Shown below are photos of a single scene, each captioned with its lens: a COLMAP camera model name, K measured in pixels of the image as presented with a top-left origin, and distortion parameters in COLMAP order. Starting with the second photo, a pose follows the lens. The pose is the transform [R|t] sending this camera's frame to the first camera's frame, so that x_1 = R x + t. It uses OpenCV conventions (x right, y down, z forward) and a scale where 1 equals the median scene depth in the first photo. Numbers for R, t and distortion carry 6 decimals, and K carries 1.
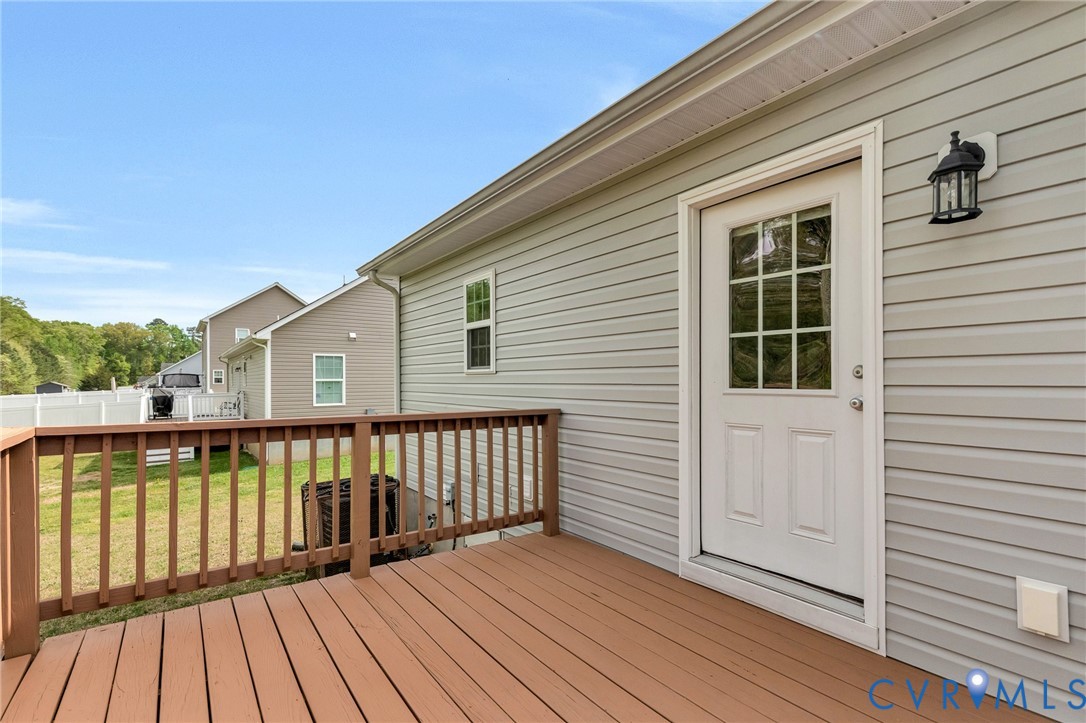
lens RADIAL K [[526.1, 0, 543.0], [0, 526.1, 361.5], [0, 0, 1]] dist [0.035277, -0.000281]
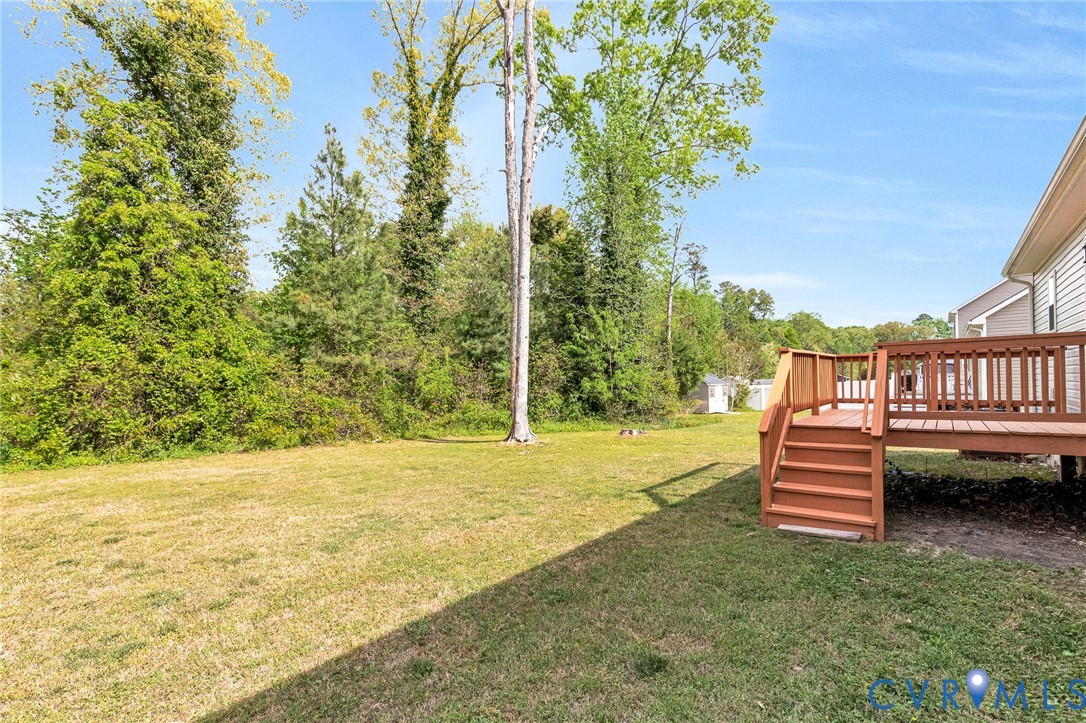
lens RADIAL K [[526.1, 0, 543.0], [0, 526.1, 361.5], [0, 0, 1]] dist [0.035277, -0.000281]
pose [[0.317002, -0.042828, -0.947457, 0.084077], [0.051699, 0.998275, -0.027827, 0.006645], [0.947015, -0.040161, 0.318670, -0.091358]]
